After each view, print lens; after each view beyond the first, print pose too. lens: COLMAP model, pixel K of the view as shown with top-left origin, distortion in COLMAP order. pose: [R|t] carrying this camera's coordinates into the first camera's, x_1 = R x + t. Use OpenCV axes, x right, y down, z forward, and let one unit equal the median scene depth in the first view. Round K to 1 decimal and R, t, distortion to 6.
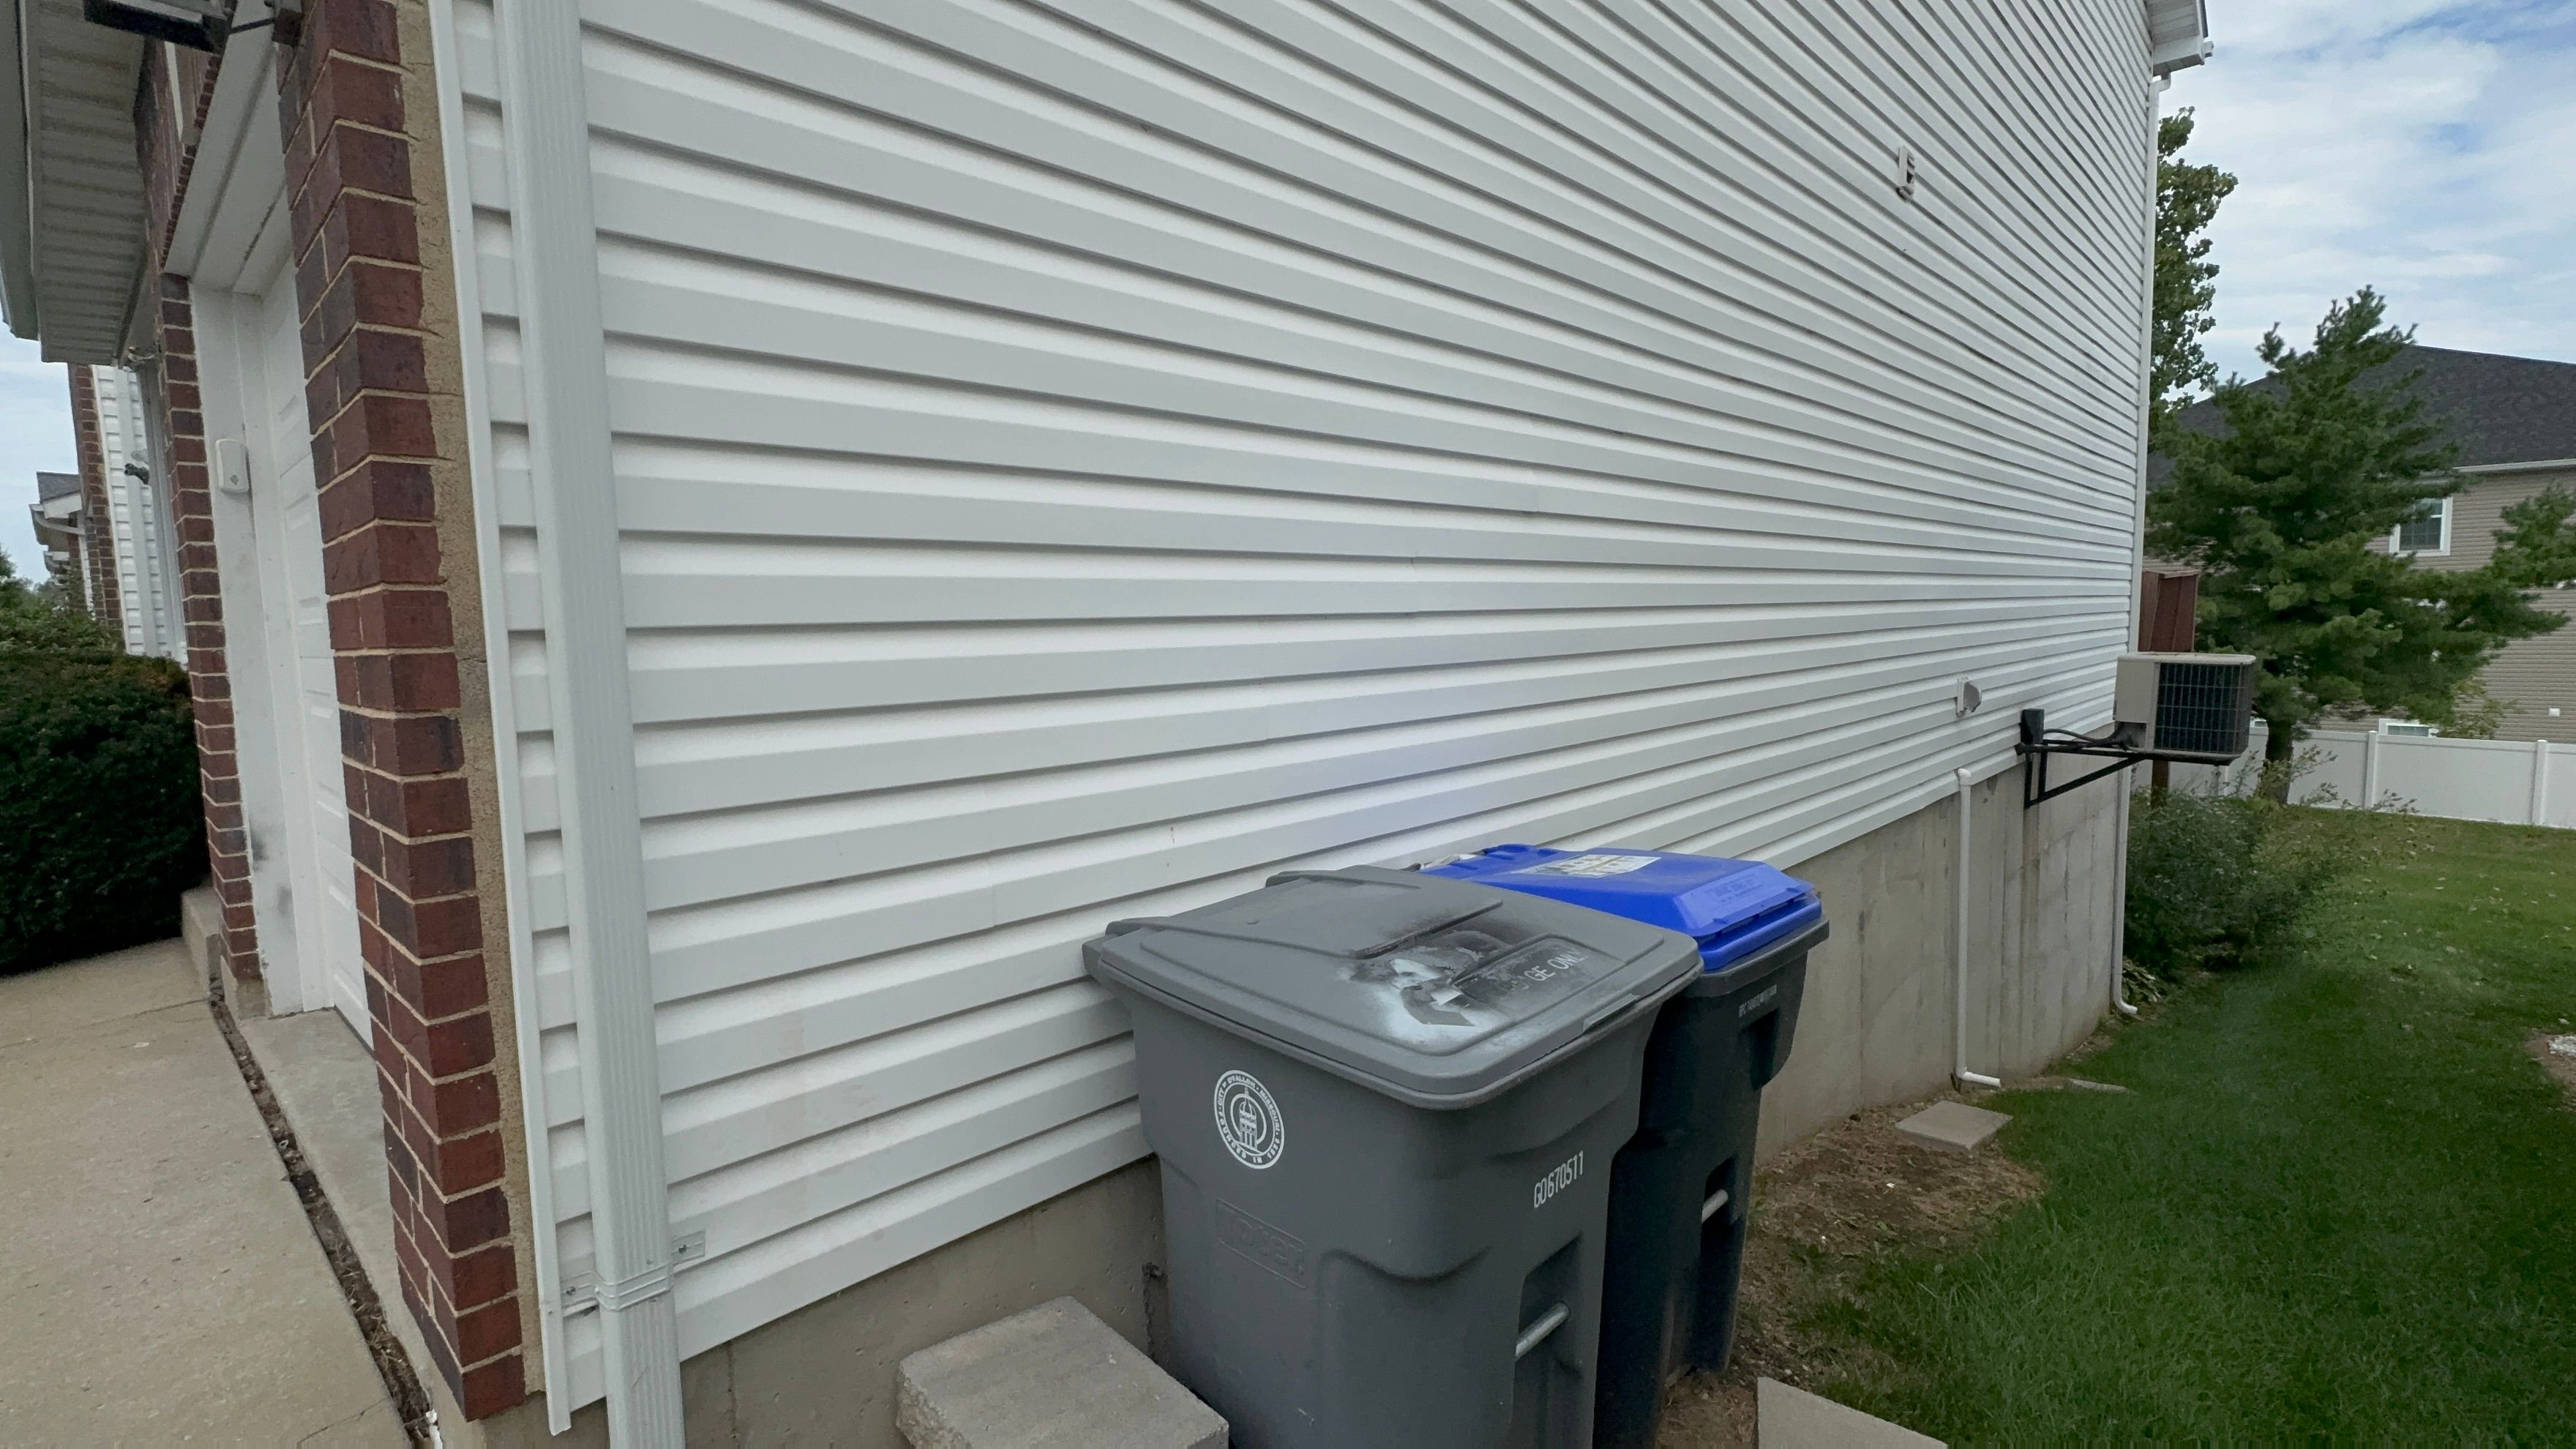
lens RADIAL K [[1174.3, 0, 1286.6], [0, 1174.3, 723.9], [0, 0, 1]] dist [-0.003807, 0.000015]
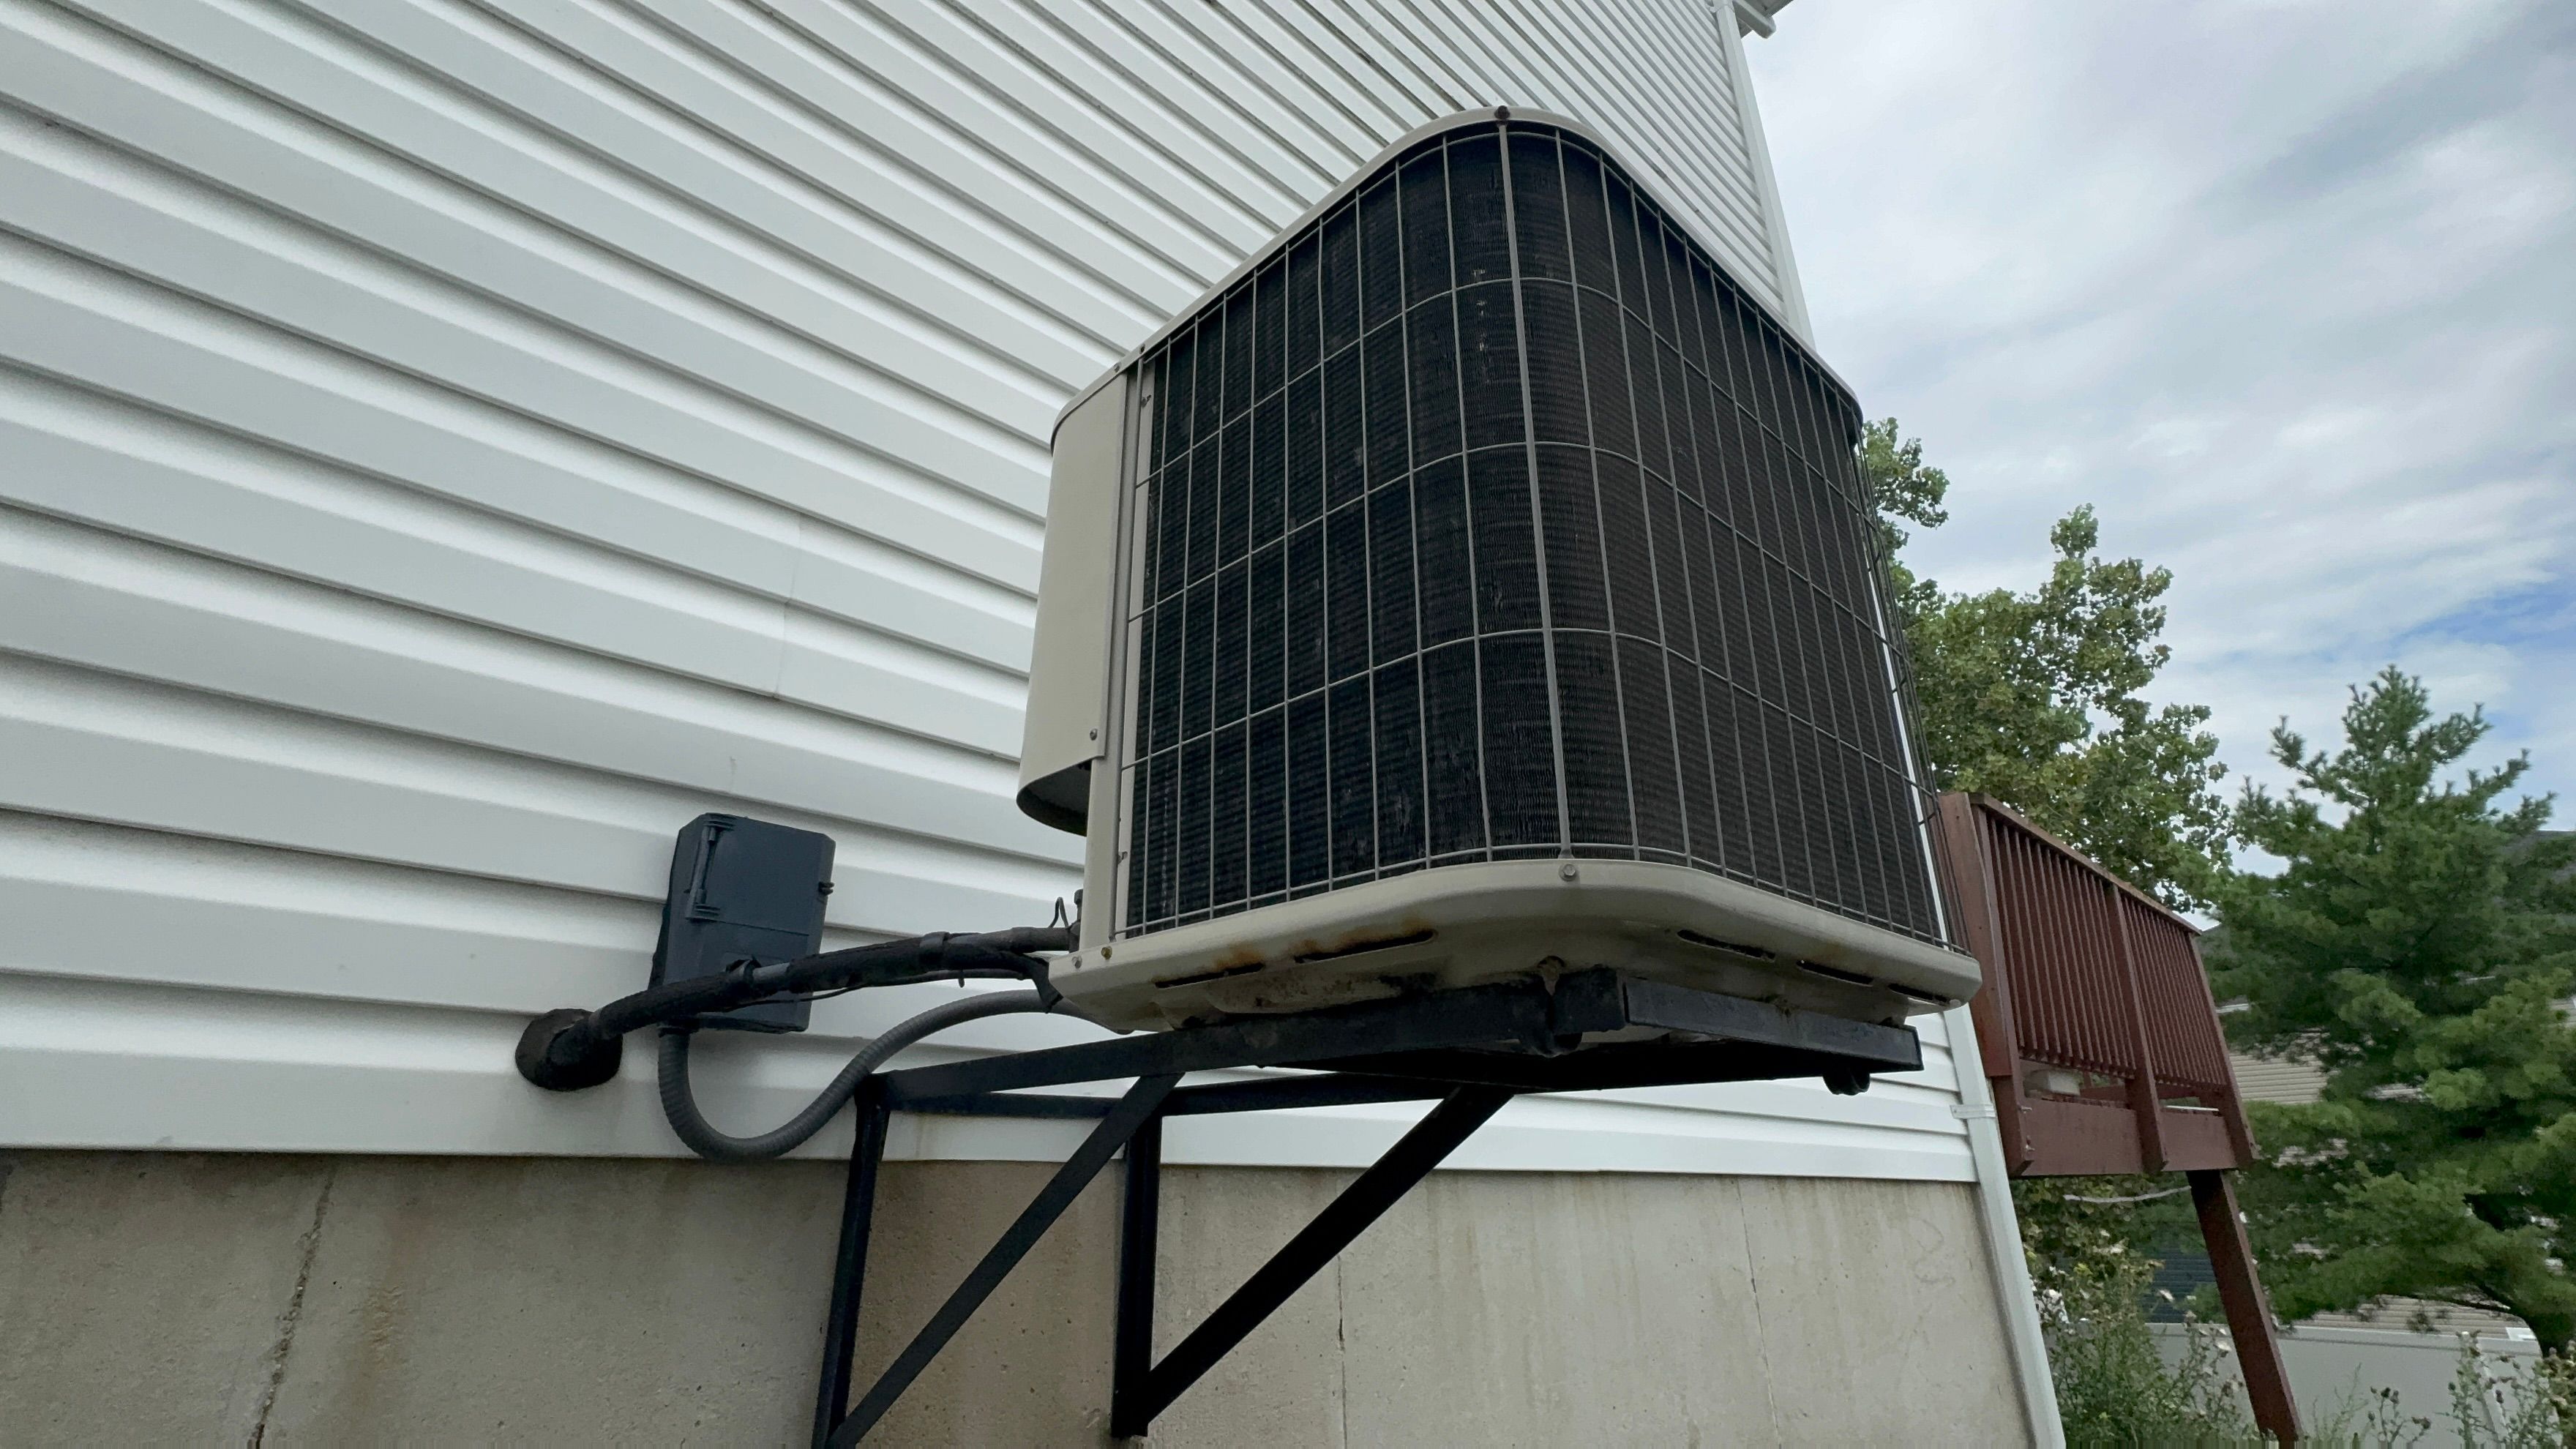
lens RADIAL K [[1174.3, 0, 1302.7], [0, 1174.3, 719.8], [0, 0, 1]] dist [-0.003807, 0.000015]
pose [[0.996961, -0.006485, -0.077632, 0.285505], [-0.032381, 0.871864, -0.488676, 0.043089], [0.070854, 0.489705, 0.869005, 0.313233]]
